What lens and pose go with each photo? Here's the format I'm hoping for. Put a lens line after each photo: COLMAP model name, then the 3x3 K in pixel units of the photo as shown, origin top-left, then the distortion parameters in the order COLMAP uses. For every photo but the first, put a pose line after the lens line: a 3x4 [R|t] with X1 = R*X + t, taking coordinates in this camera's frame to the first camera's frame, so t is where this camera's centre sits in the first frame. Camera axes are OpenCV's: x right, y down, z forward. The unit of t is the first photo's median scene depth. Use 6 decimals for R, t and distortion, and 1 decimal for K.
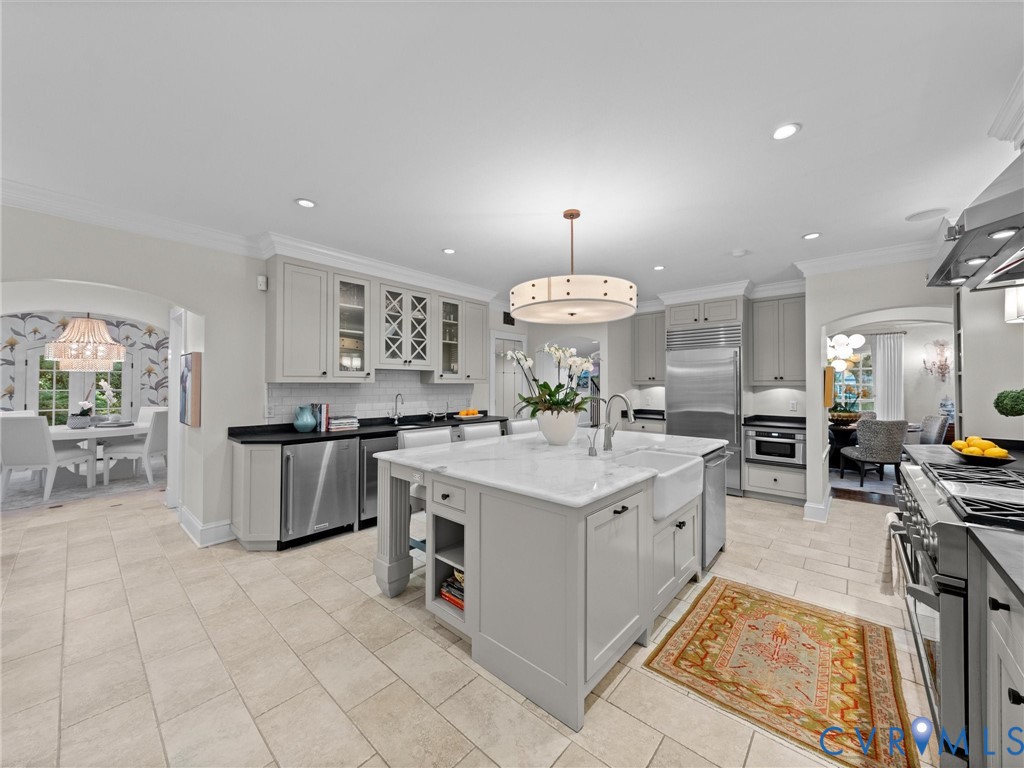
lens RADIAL K [[381.8, 0, 512.0], [0, 381.8, 384.0], [0, 0, 1]] dist [0.002522, -0.000075]
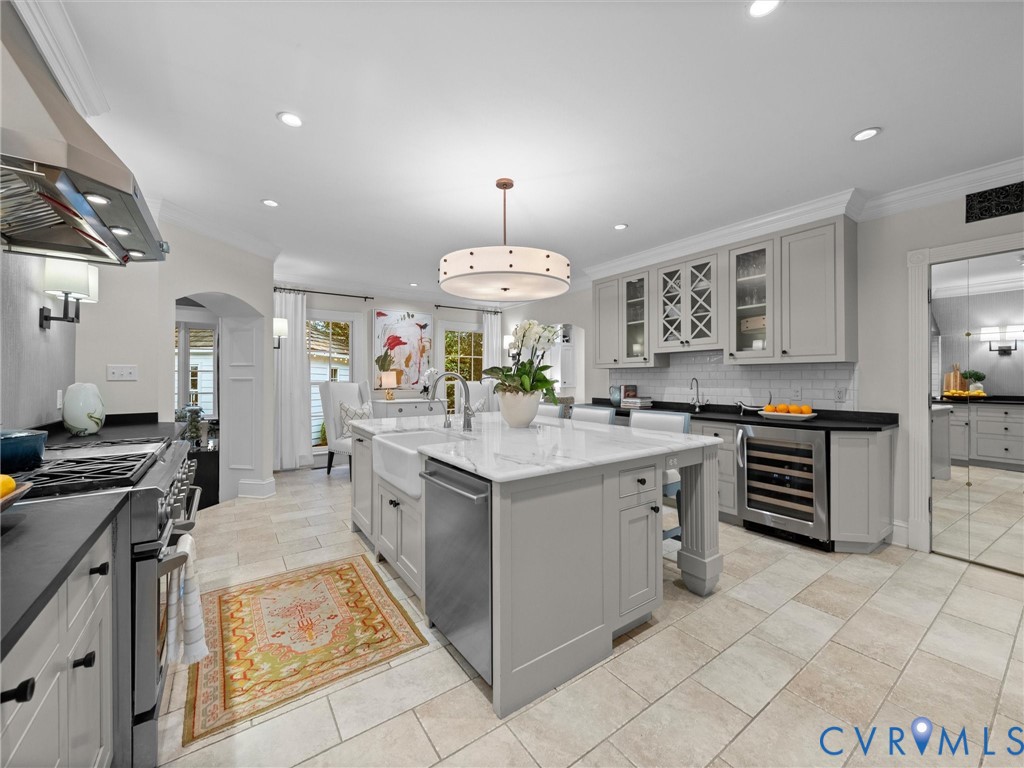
lens RADIAL K [[381.8, 0, 512.0], [0, 381.8, 384.0], [0, 0, 1]] dist [0.002522, -0.000075]
pose [[-0.195648, 0.016972, -0.980527, 1.178686], [0.007896, 0.999845, 0.015731, 0.038504], [0.980642, -0.004665, -0.195752, 1.309011]]
